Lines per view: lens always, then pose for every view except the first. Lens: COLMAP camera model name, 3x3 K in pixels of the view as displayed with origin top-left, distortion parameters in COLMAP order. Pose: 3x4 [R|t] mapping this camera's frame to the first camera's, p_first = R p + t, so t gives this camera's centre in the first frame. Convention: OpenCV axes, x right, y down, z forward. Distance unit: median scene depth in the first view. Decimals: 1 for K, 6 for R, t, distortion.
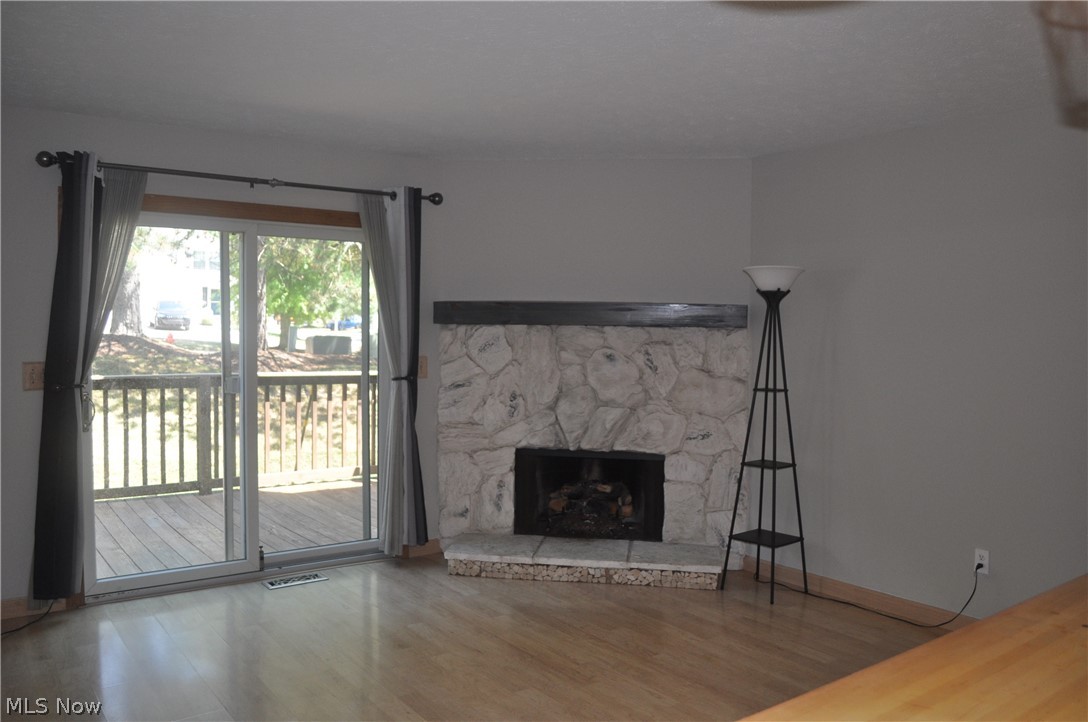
lens RADIAL K [[858.0, 0, 548.1], [0, 858.0, 363.9], [0, 0, 1]] dist [-0.072388, -0.000676]
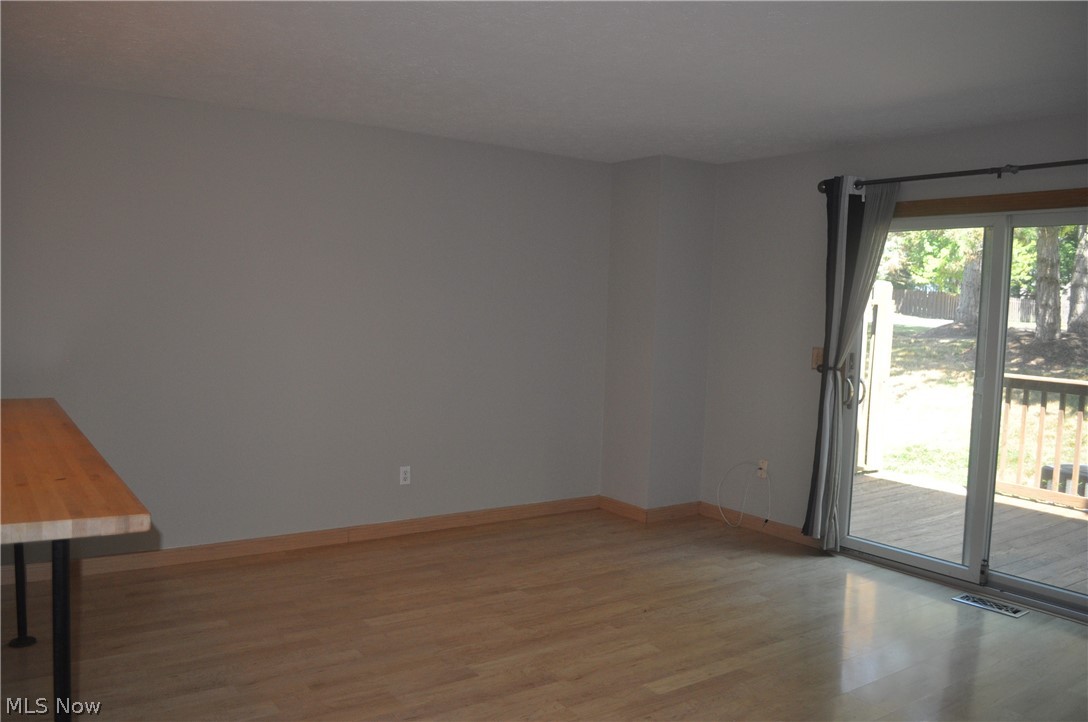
lens RADIAL K [[858.0, 0, 548.1], [0, 858.0, 363.9], [0, 0, 1]] dist [-0.072388, -0.000676]
pose [[-0.020439, 0.051991, -0.998438, 0.547068], [-0.079128, 0.995430, 0.053454, -0.011075], [0.996655, 0.080097, -0.016232, 0.483694]]
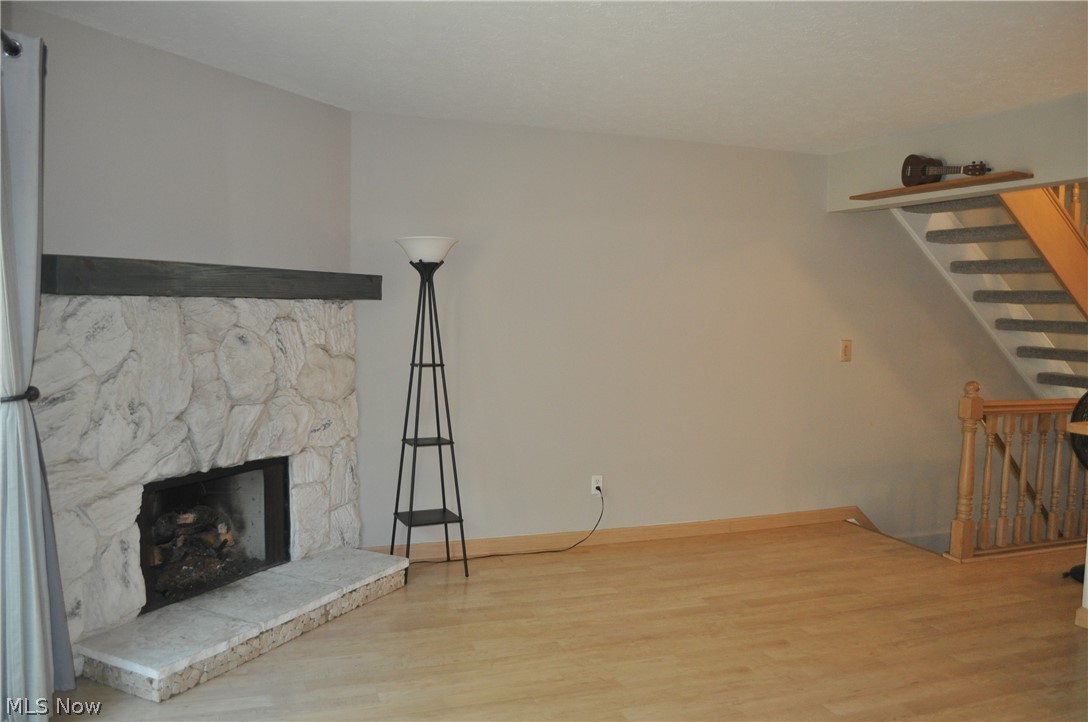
lens RADIAL K [[858.0, 0, 548.1], [0, 858.0, 363.9], [0, 0, 1]] dist [-0.072388, -0.000676]
pose [[0.292479, -0.072677, 0.953506, -0.574663], [0.028942, 0.997324, 0.067139, -0.029268], [-0.955834, 0.007959, 0.293800, 0.536590]]
